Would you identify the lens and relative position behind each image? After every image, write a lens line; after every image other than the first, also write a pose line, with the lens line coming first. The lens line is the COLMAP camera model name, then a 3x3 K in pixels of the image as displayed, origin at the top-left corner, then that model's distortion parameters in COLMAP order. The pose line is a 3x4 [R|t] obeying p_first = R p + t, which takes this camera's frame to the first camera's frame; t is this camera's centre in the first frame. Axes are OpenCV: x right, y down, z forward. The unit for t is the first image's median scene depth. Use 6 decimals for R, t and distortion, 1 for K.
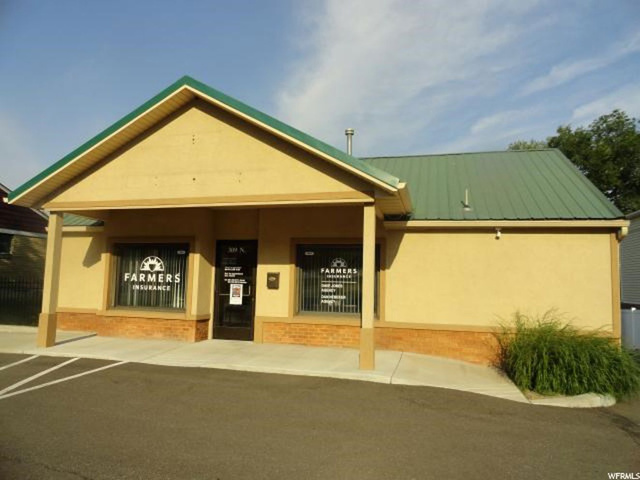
lens RADIAL K [[434.9, 0, 320.0], [0, 434.9, 240.0], [0, 0, 1]] dist [-0.004915, 0.000961]
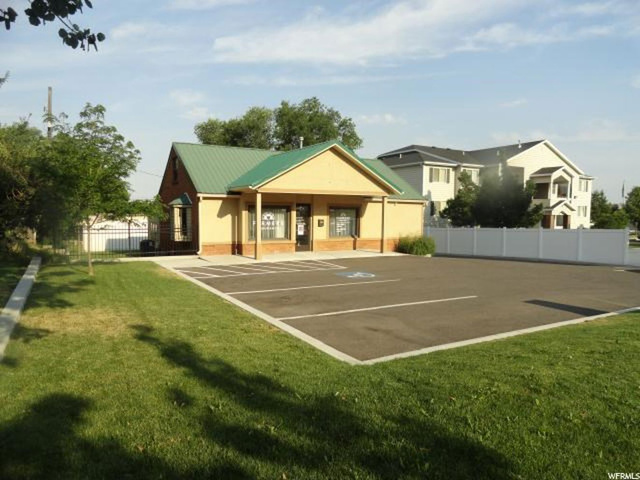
lens RADIAL K [[434.9, 0, 320.0], [0, 434.9, 240.0], [0, 0, 1]] dist [-0.004915, 0.000961]
pose [[0.708503, -0.059508, 0.703194, -1.650761], [-0.062140, 0.987307, 0.146160, -0.141768], [-0.702967, -0.147252, 0.695812, -0.535426]]
